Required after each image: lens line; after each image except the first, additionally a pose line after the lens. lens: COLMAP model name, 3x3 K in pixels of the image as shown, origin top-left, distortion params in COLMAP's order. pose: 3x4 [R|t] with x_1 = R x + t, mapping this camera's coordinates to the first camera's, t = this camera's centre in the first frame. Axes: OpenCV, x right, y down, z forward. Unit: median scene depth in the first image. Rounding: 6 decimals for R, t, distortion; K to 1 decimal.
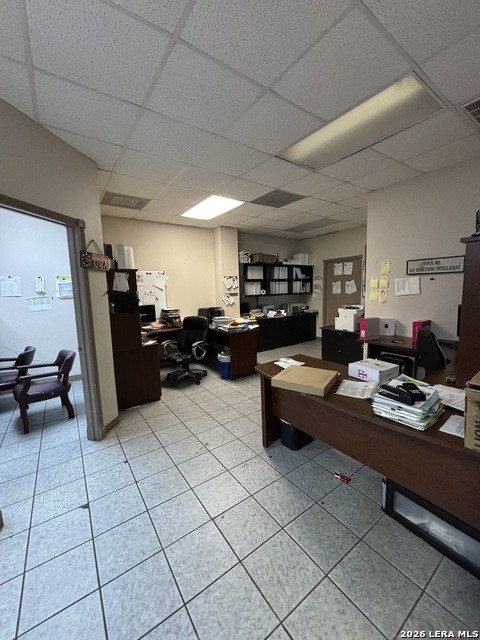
lens RADIAL K [[258.5, 0, 240.8], [0, 258.5, 318.5], [0, 0, 1]] dist [-0.000516, 0.000263]
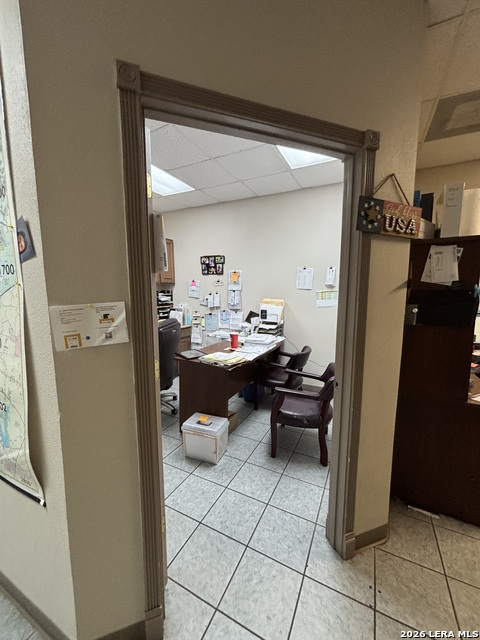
lens RADIAL K [[258.5, 0, 240.4], [0, 258.5, 320.8], [0, 0, 1]] dist [-0.000516, 0.000263]
pose [[0.469104, 0.133480, -0.872997, -0.219509], [-0.121359, 0.988877, 0.085986, -0.034179], [0.874765, 0.065610, 0.480086, 0.479885]]
